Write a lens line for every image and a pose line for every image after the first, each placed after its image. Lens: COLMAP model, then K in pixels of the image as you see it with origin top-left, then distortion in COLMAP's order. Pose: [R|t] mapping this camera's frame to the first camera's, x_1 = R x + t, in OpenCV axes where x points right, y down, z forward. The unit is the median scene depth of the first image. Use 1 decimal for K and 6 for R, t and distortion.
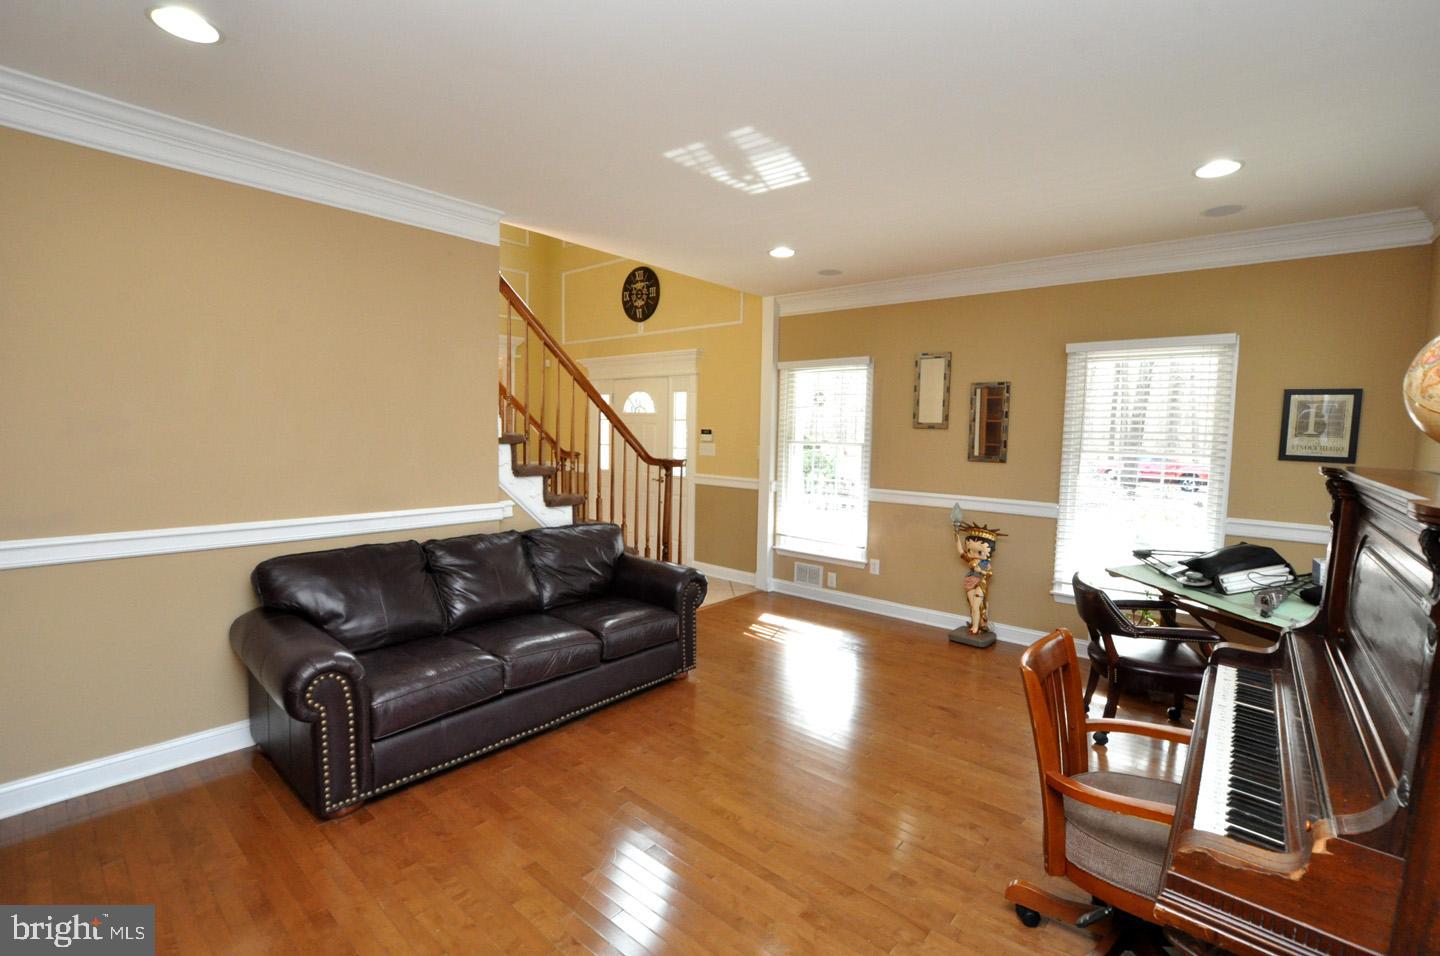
lens RADIAL K [[629.9, 0, 719.5], [0, 629.9, 478.6], [0, 0, 1]] dist [-0.031944, 0.004737]
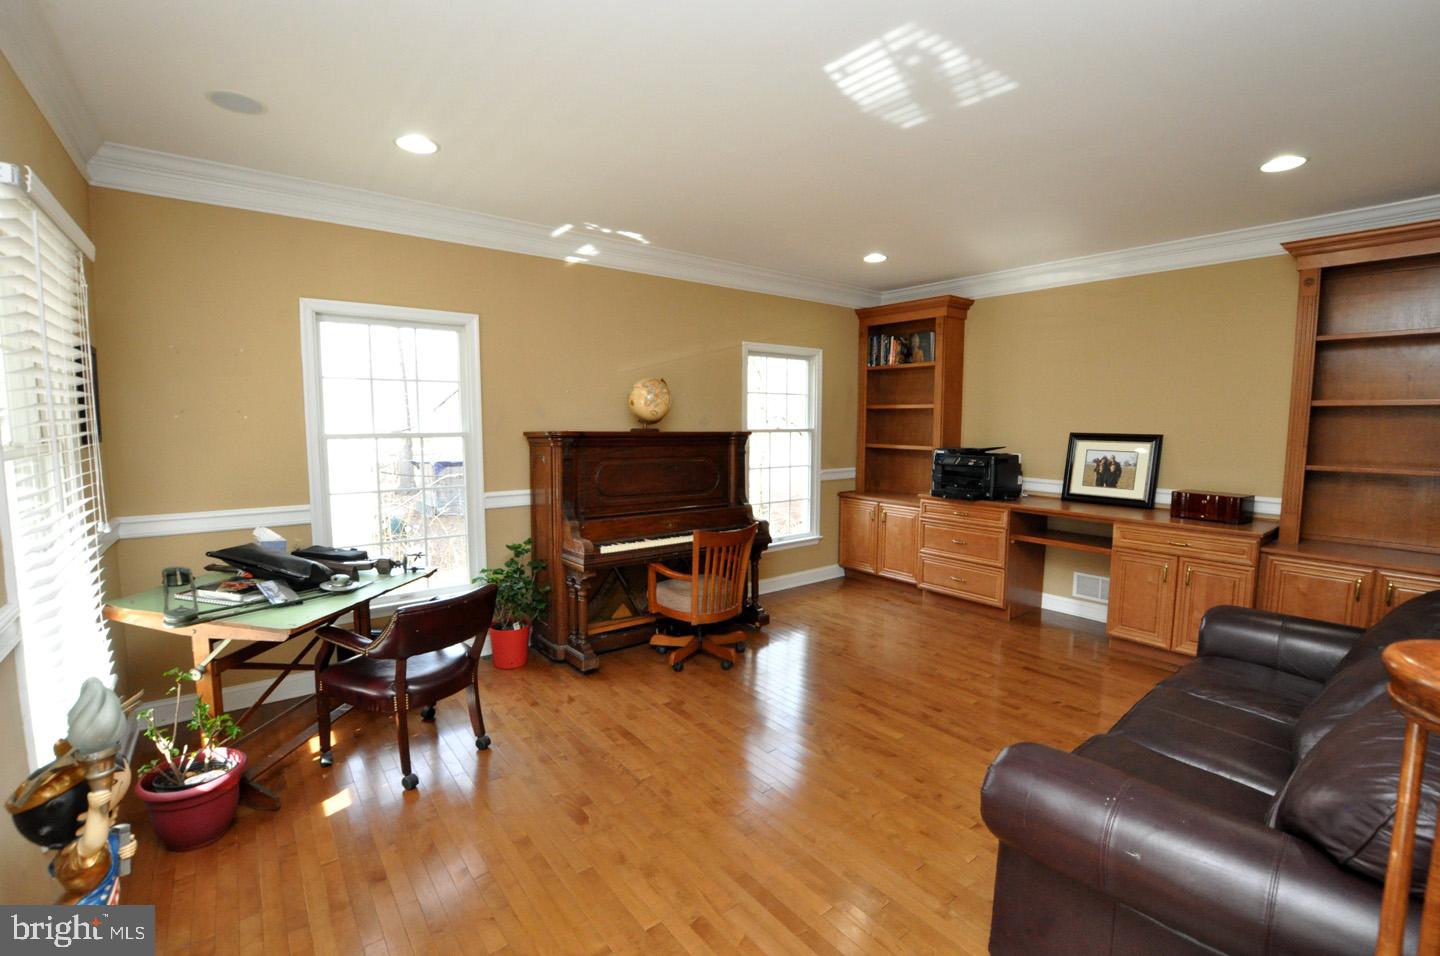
lens RADIAL K [[629.9, 0, 723.9], [0, 629.9, 478.7], [0, 0, 1]] dist [-0.031944, 0.004737]
pose [[-0.981259, -0.043313, 0.187764, 0.103775], [-0.009122, 0.983759, 0.179262, -0.144603], [-0.192479, 0.174189, -0.965717, 1.798800]]
